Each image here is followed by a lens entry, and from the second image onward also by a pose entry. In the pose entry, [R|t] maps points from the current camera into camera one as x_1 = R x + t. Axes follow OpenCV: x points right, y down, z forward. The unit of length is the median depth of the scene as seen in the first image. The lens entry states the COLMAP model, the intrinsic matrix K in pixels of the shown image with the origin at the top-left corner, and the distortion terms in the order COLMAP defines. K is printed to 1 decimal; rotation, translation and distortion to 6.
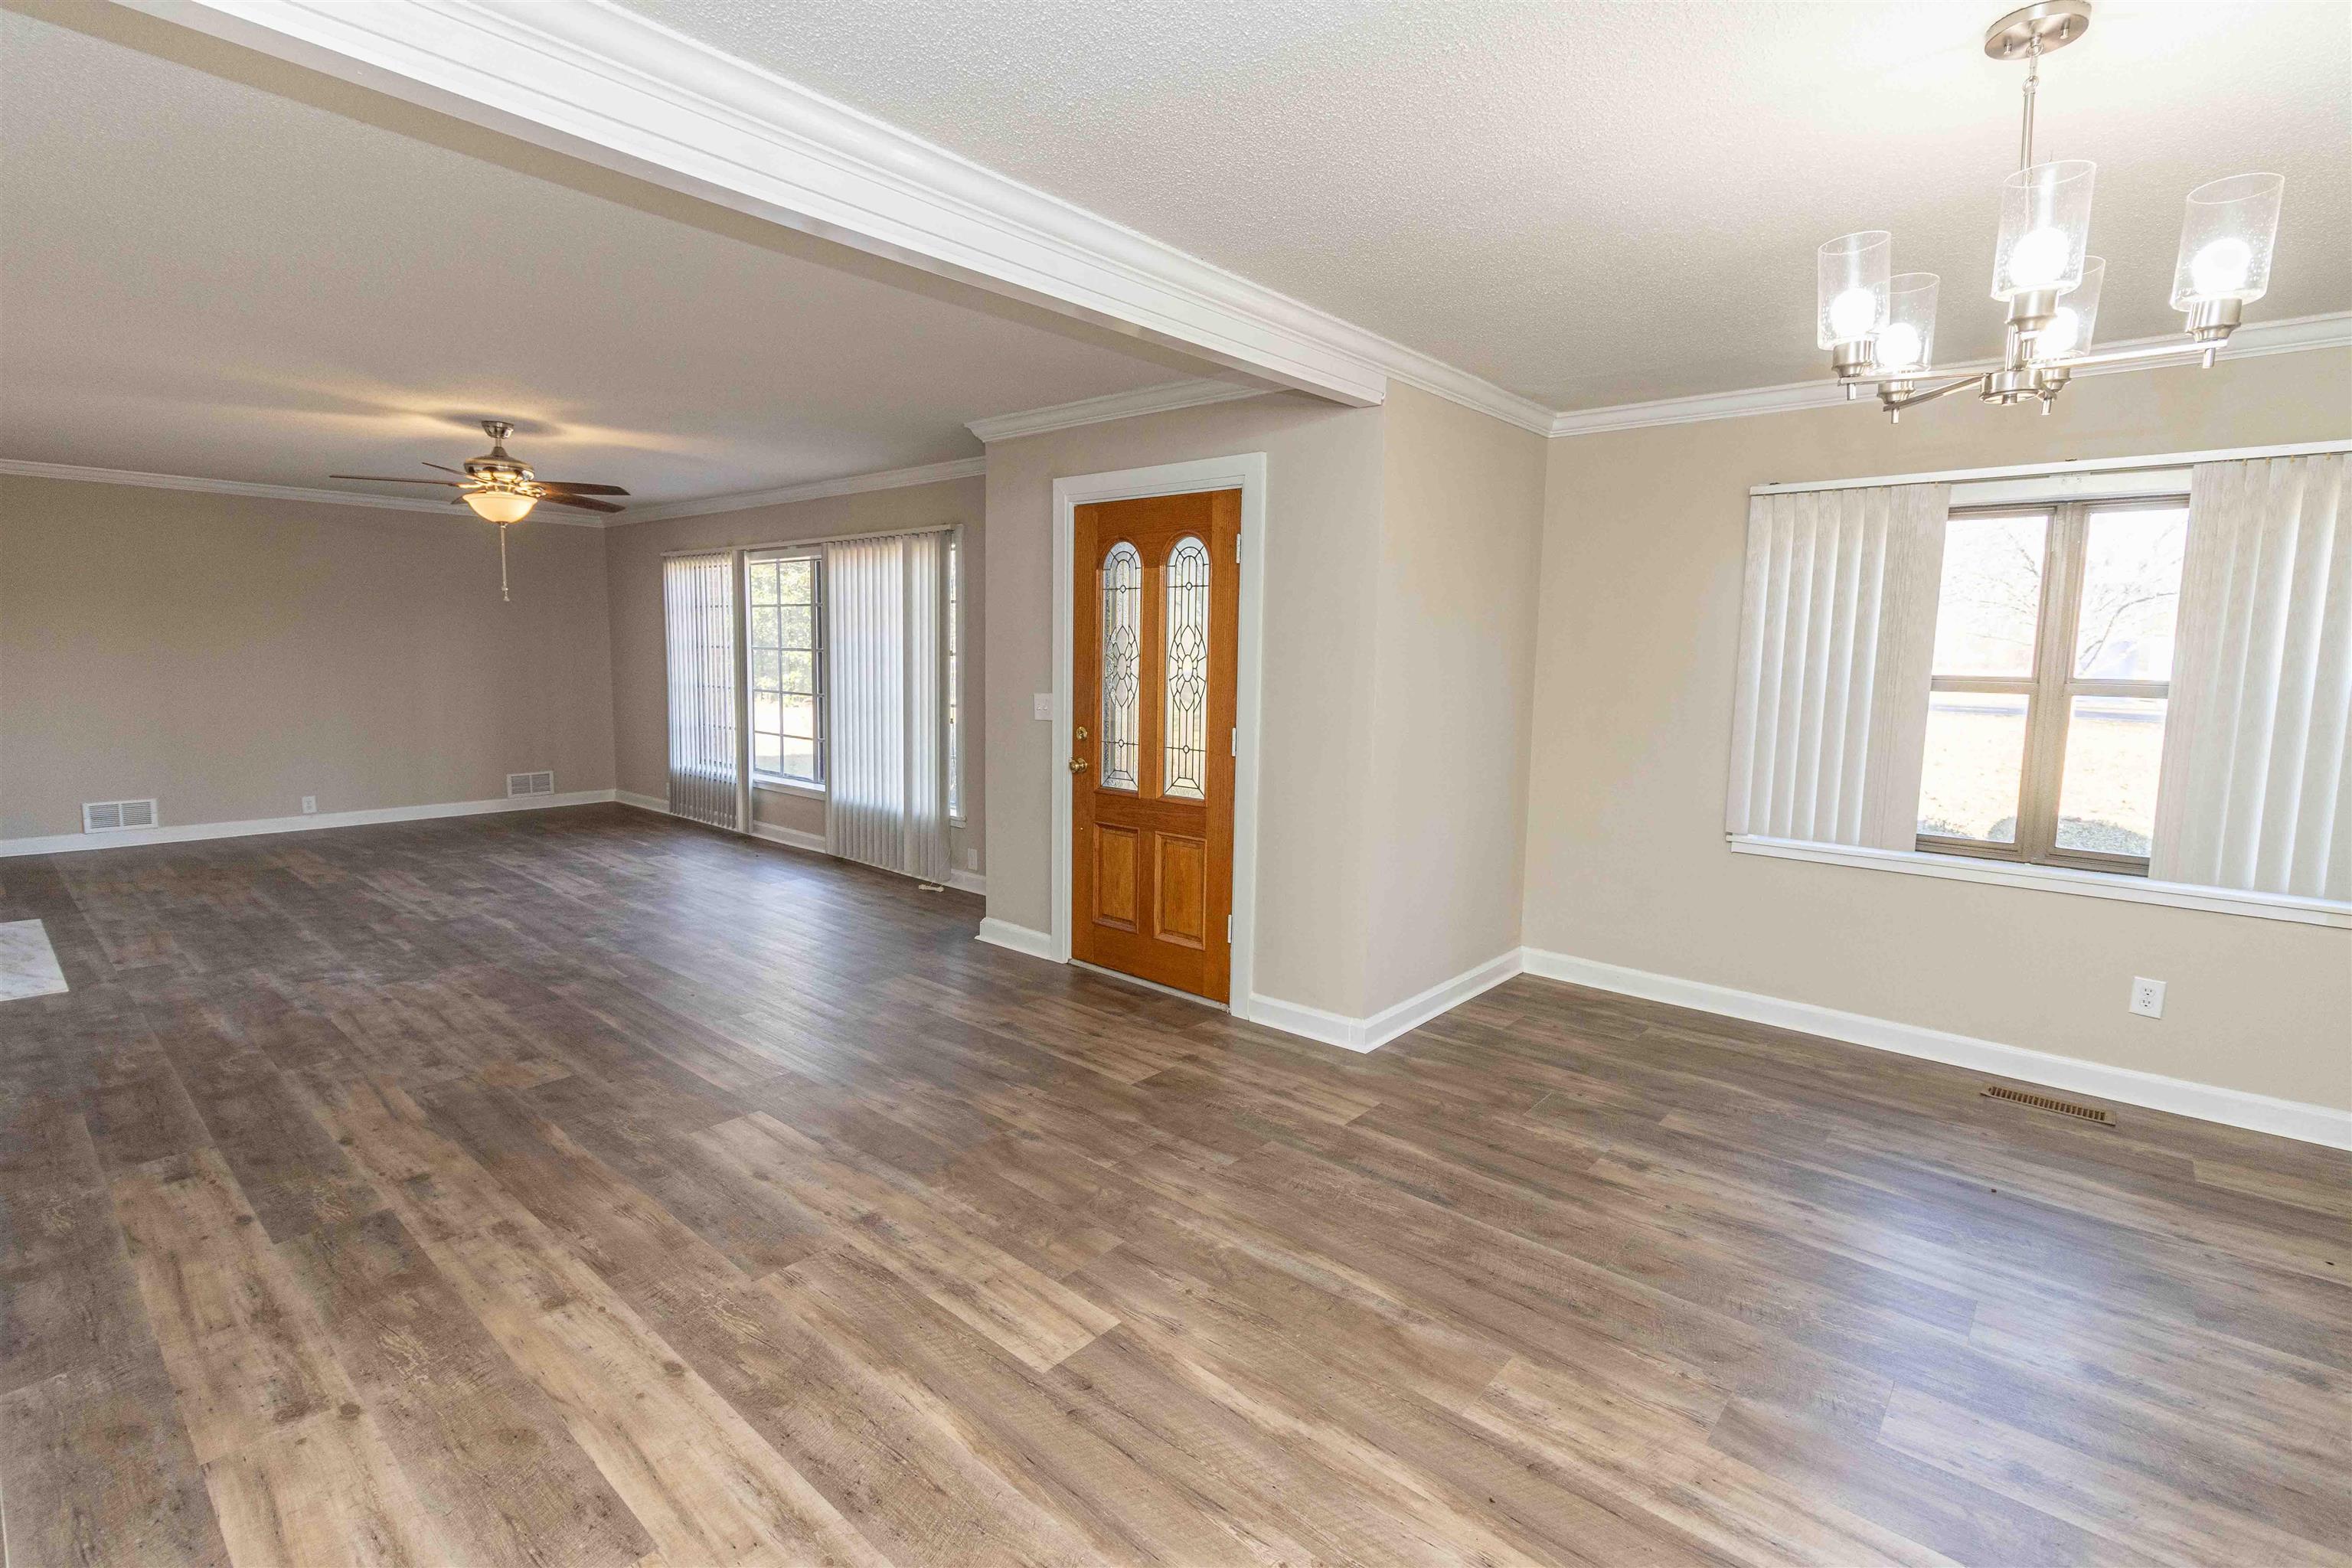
lens RADIAL K [[1081.1, 0, 1184.8], [0, 1081.1, 771.5], [0, 0, 1]] dist [0.001872, 0.000691]
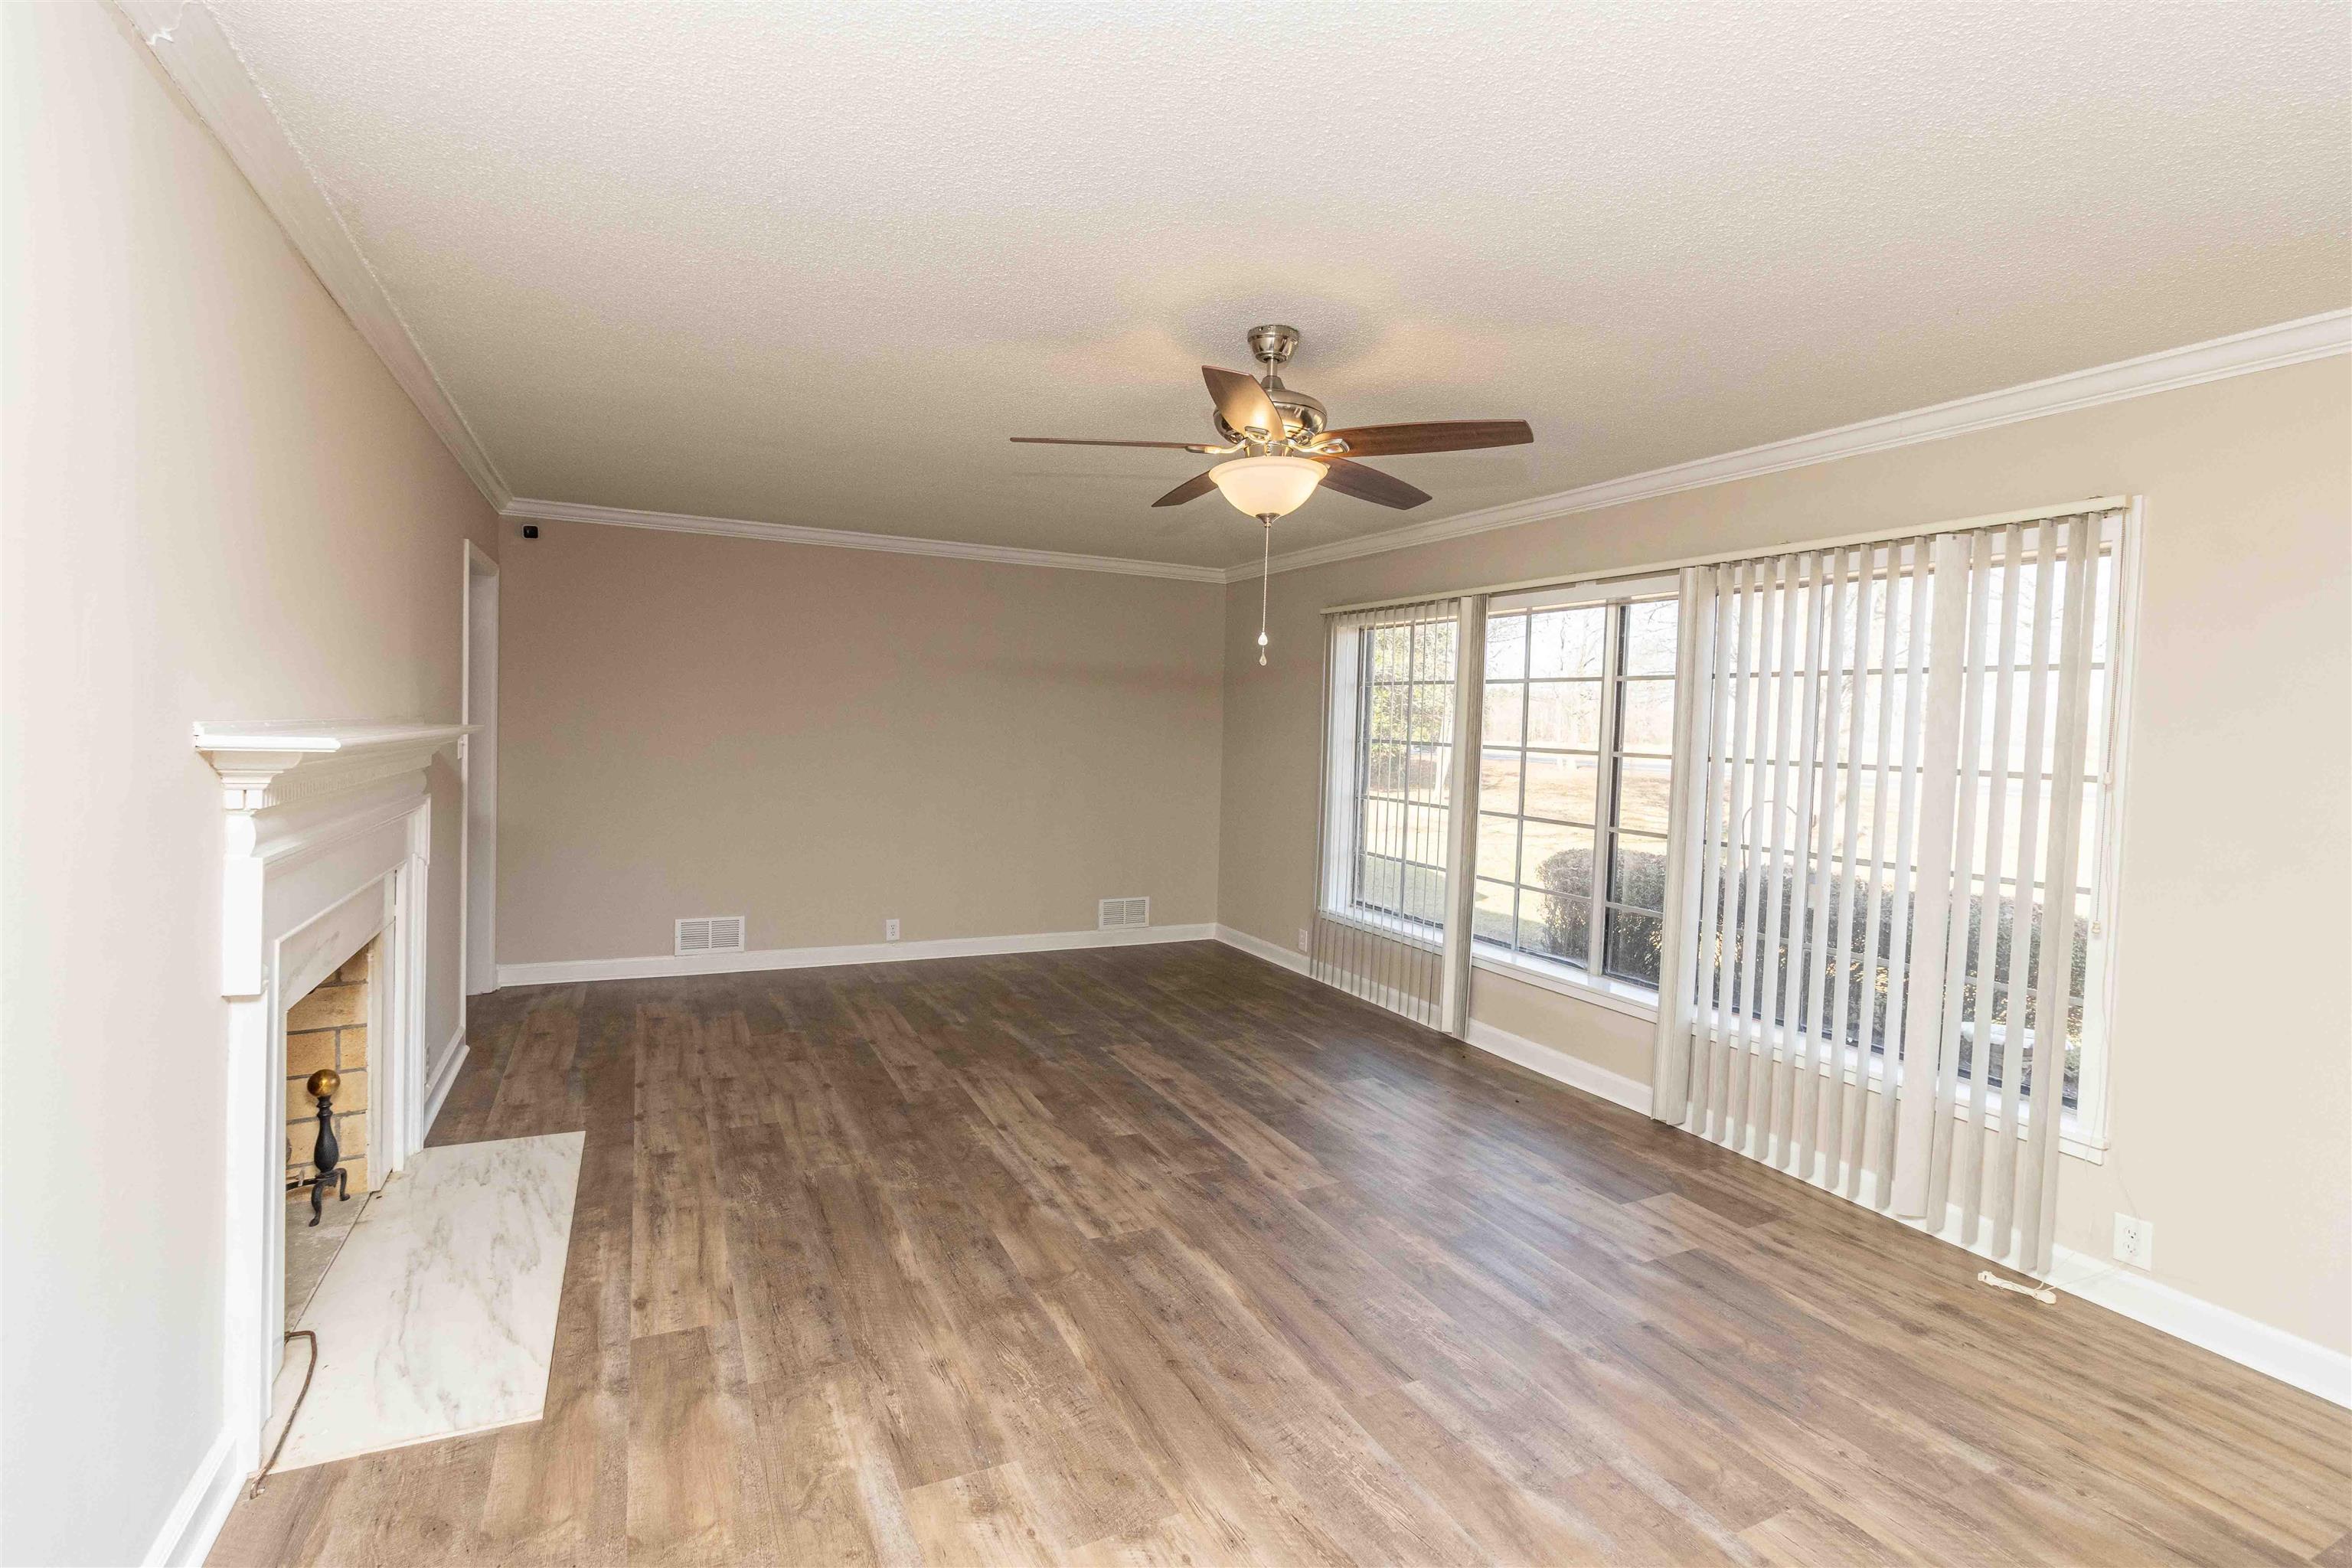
lens RADIAL K [[1081.1, 0, 1166.4], [0, 1081.1, 774.7], [0, 0, 1]] dist [0.001872, 0.000691]
pose [[0.917463, 0.029191, -0.396748, -1.594358], [-0.057660, 0.996531, -0.060017, -0.240299], [0.393619, 0.077940, 0.915963, 1.747657]]
